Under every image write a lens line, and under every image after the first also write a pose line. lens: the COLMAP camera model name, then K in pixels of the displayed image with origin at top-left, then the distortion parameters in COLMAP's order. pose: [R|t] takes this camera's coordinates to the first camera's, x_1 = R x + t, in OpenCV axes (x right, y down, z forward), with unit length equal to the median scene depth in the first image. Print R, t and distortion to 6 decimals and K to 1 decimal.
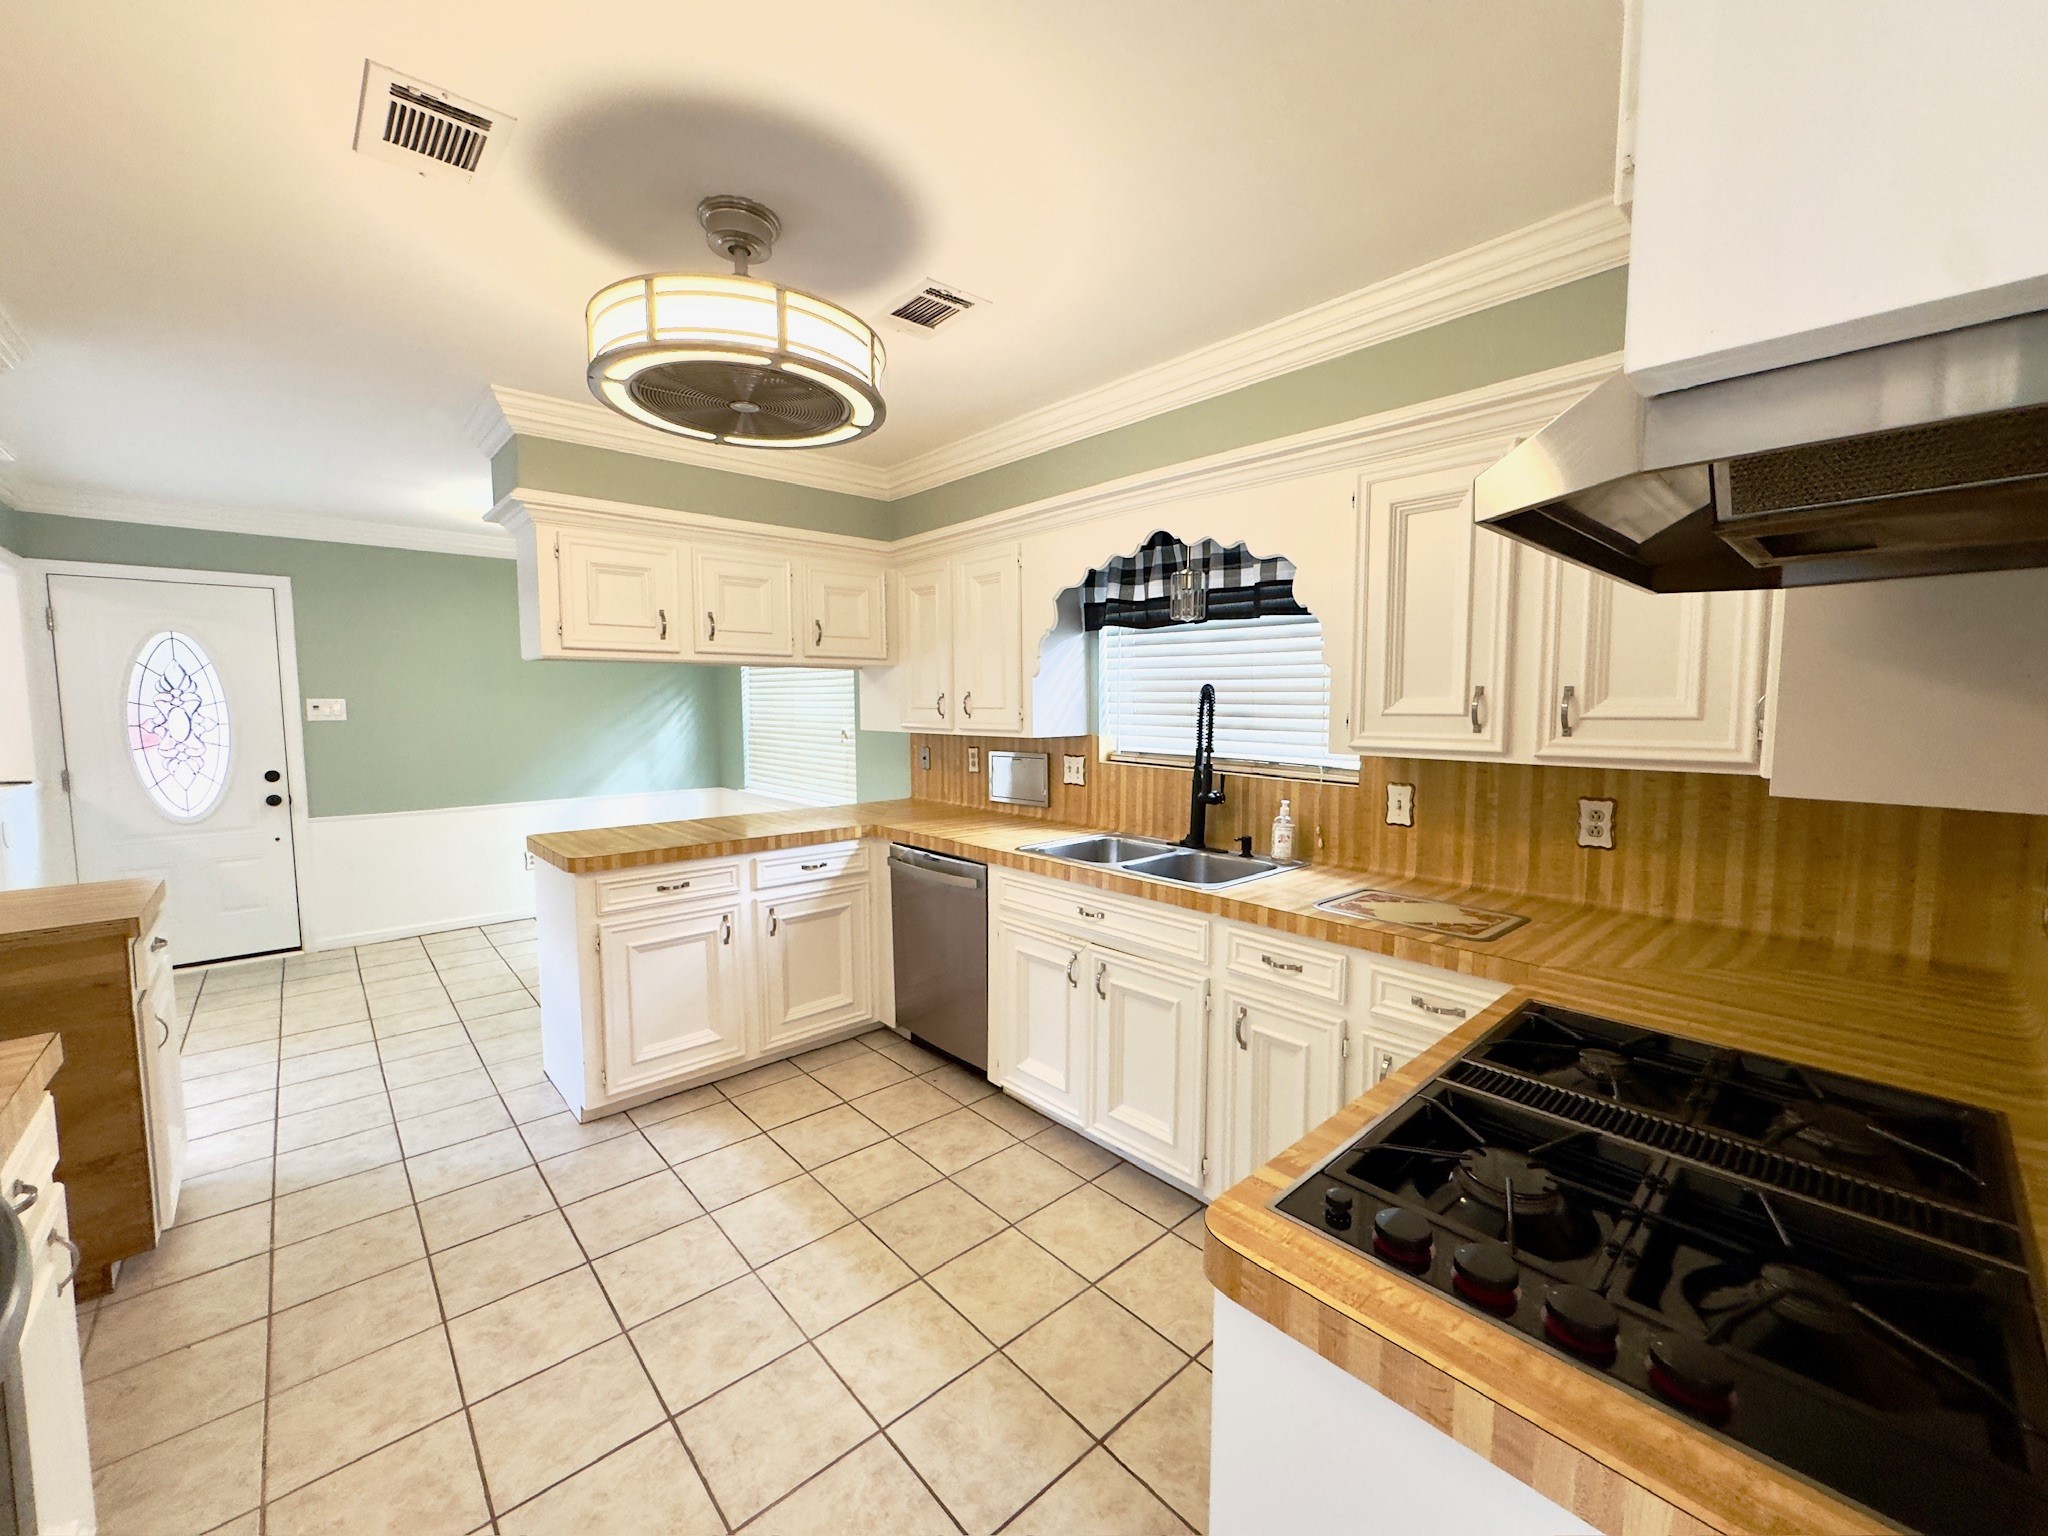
lens RADIAL K [[820.5, 0, 1026.1], [0, 820.5, 767.5], [0, 0, 1]] dist [0.002332, 0.000256]
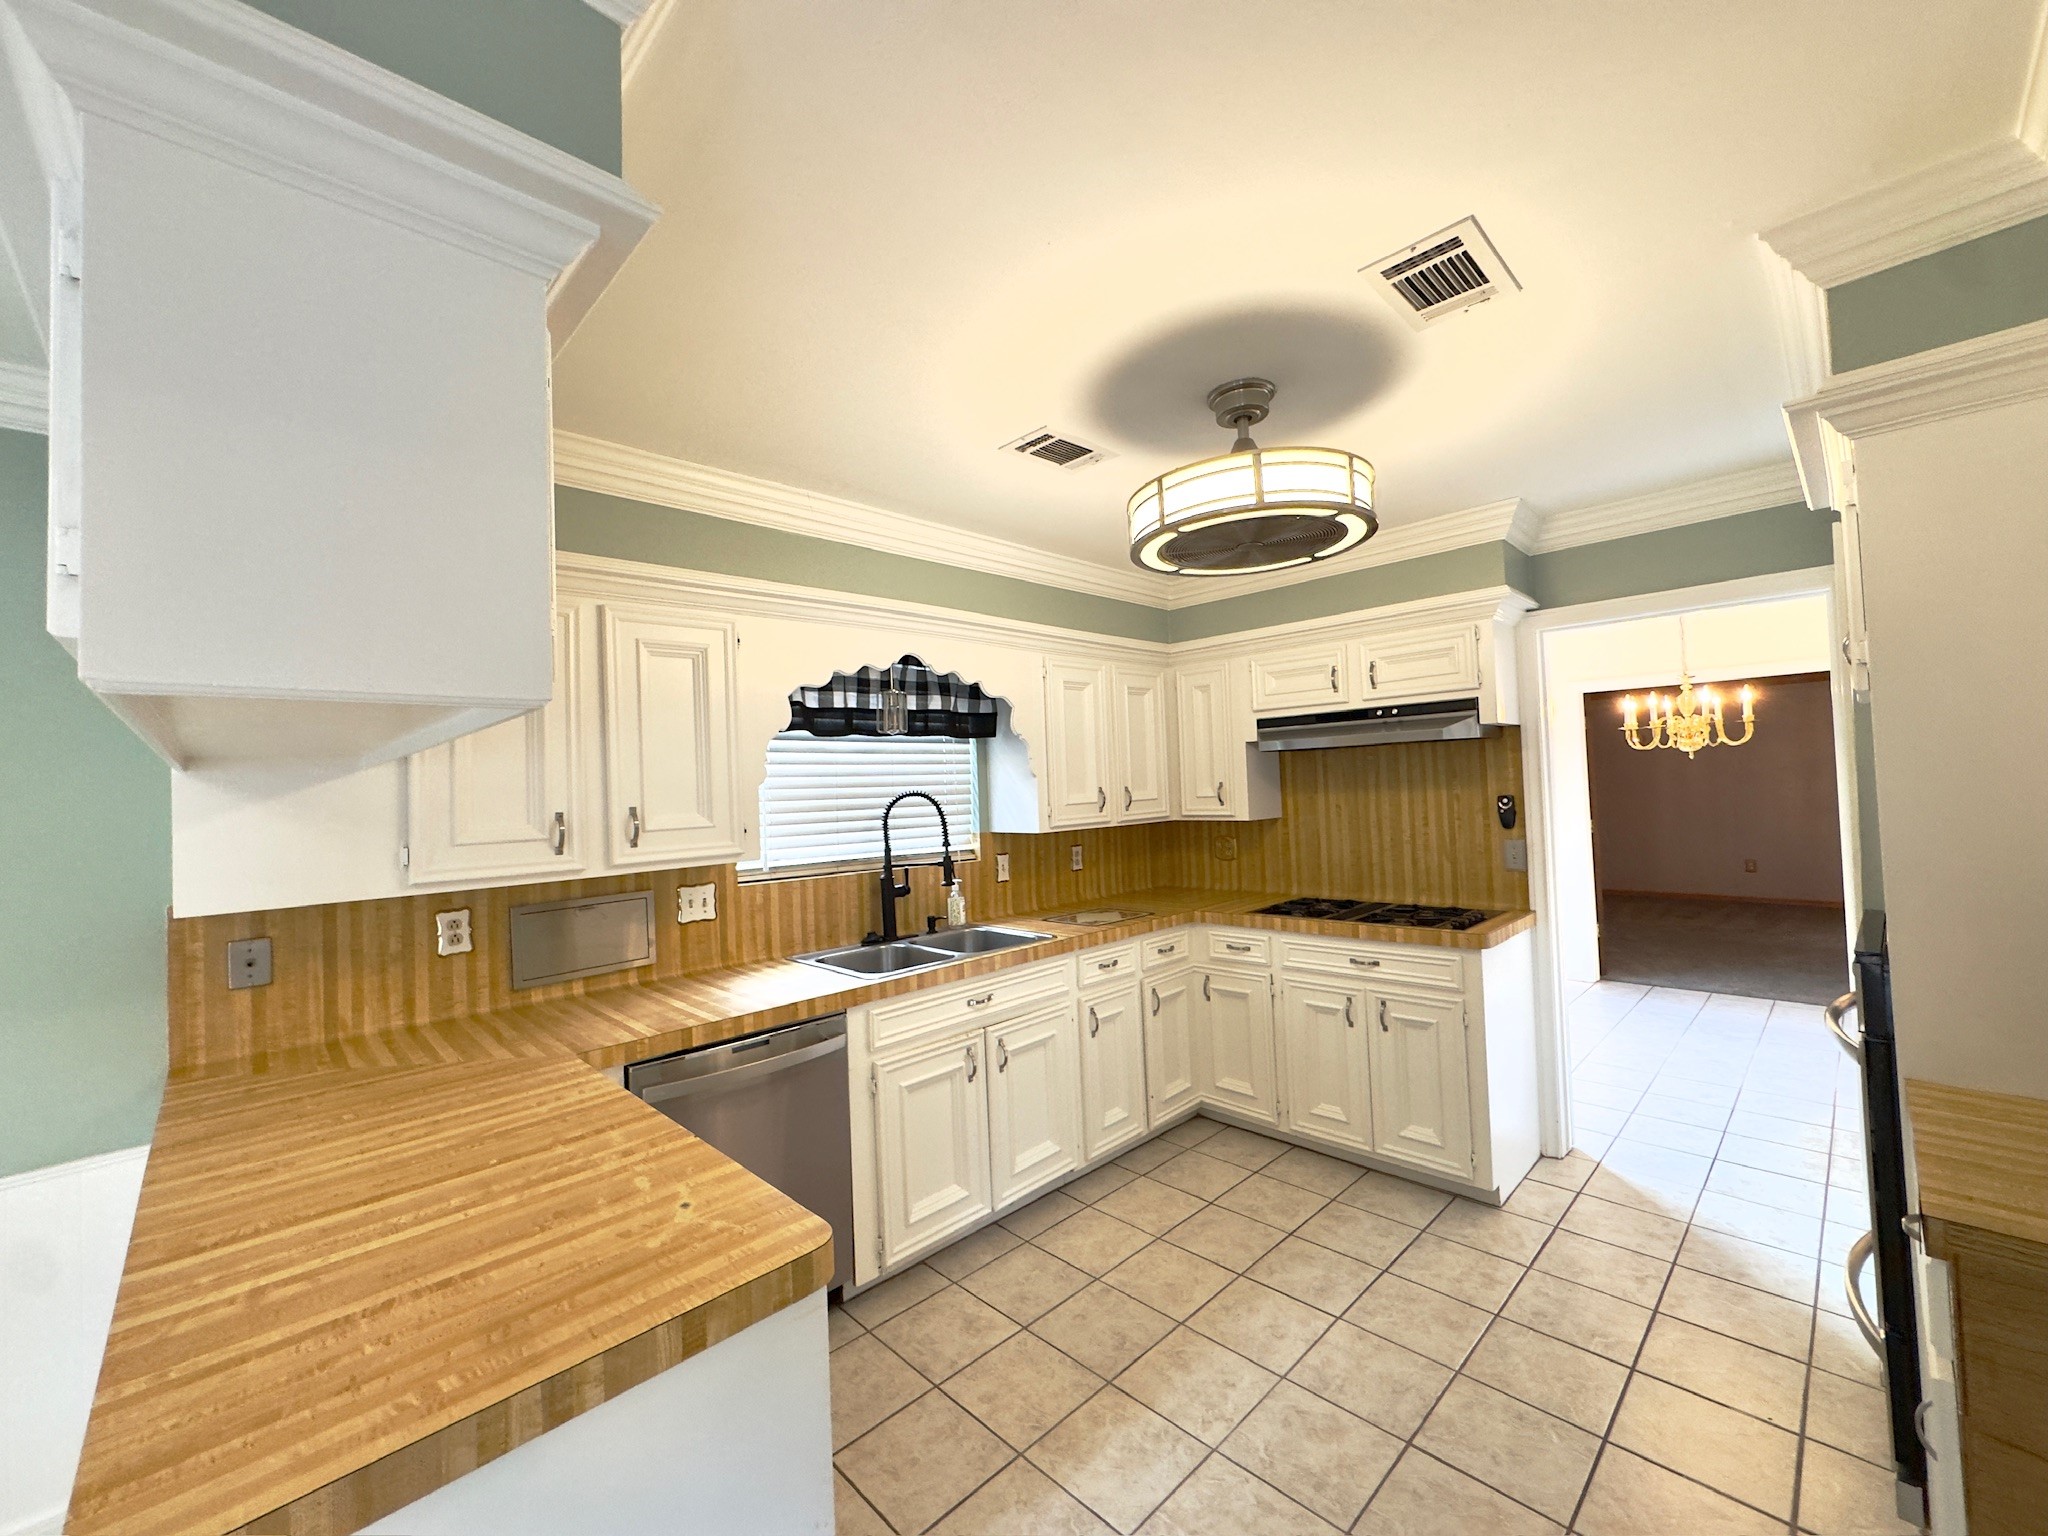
lens RADIAL K [[820.5, 0, 1026.1], [0, 820.5, 767.5], [0, 0, 1]] dist [0.002332, 0.000256]
pose [[-0.035146, 0.021350, 0.999154, -0.911381], [0.118449, 0.992814, -0.017048, -0.092308], [-0.992338, 0.117750, -0.037422, 0.854644]]
